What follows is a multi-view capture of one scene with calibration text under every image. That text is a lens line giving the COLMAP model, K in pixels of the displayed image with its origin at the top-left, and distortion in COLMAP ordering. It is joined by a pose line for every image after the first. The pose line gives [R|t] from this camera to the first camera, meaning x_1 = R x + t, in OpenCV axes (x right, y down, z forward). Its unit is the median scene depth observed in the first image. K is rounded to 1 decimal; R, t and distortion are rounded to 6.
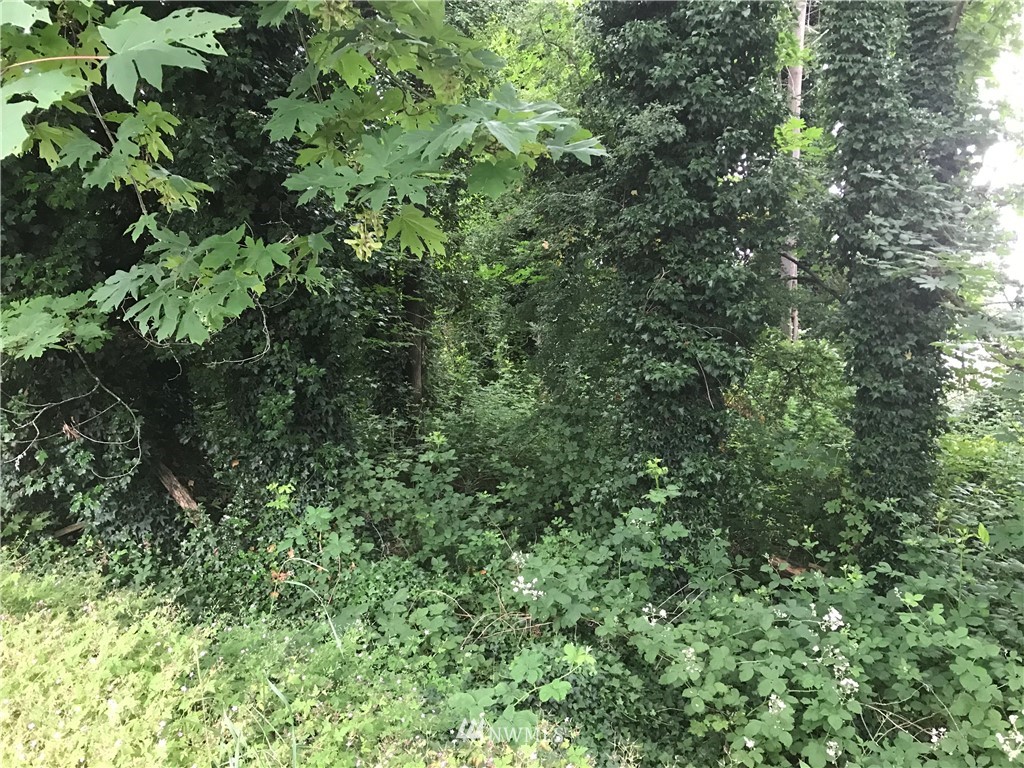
lens RADIAL K [[846.5, 0, 511.2], [0, 846.5, 376.4], [0, 0, 1]] dist [0.027313, -0.016762]
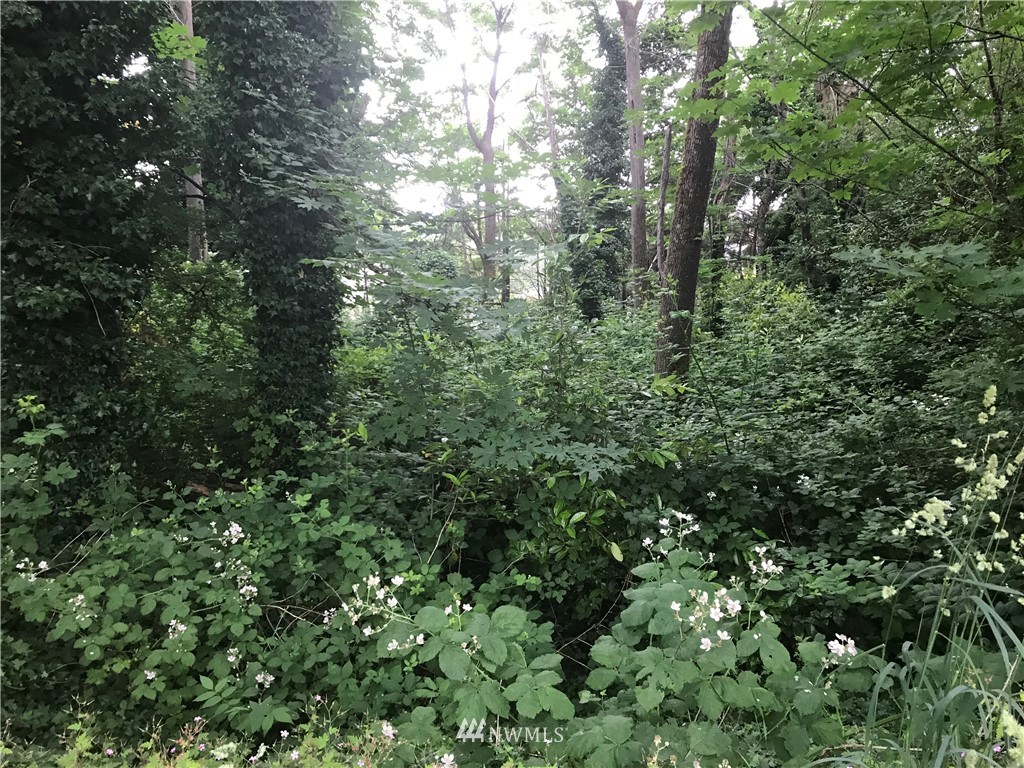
lens RADIAL K [[846.5, 0, 511.6], [0, 846.5, 381.6], [0, 0, 1]] dist [0.027313, -0.016762]
pose [[0.795032, -0.092655, 0.599450, 0.032510], [0.035940, 0.993724, 0.105931, 0.005784], [-0.605502, -0.062674, 0.793372, -0.000158]]
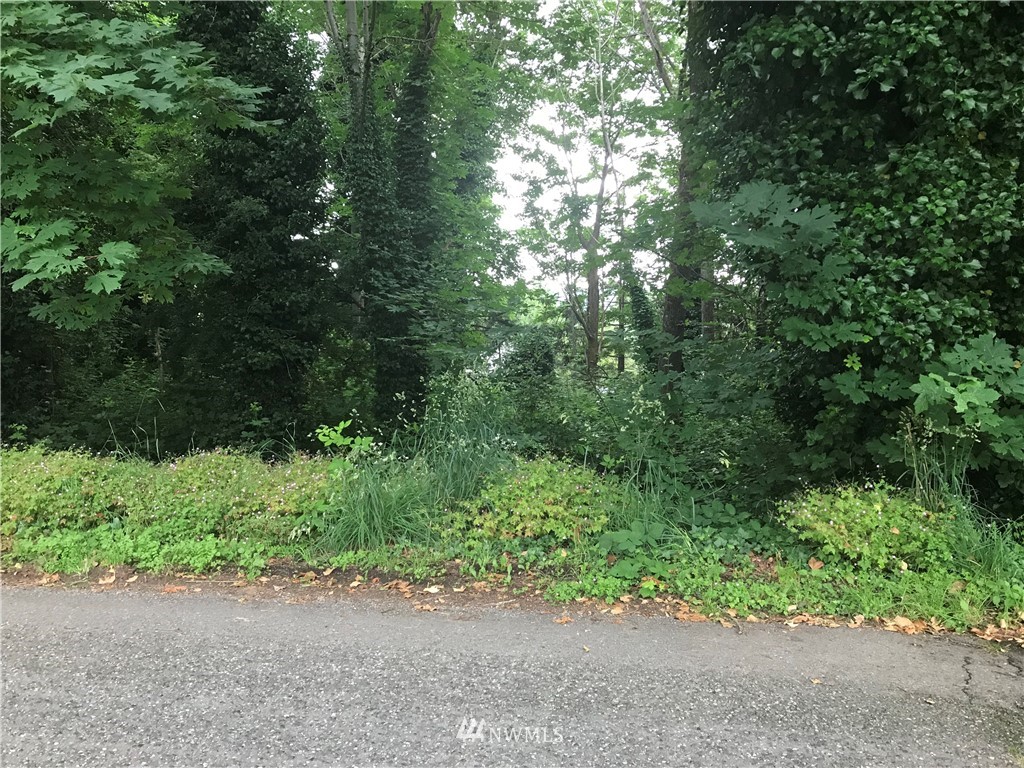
lens RADIAL K [[846.5, 0, 517.1], [0, 846.5, 393.7], [0, 0, 1]] dist [0.027313, -0.016762]
pose [[0.893467, -0.028107, 0.448248, -0.115274], [0.021931, 0.999580, 0.018962, 0.045476], [-0.448592, -0.007112, 0.893708, -0.704945]]
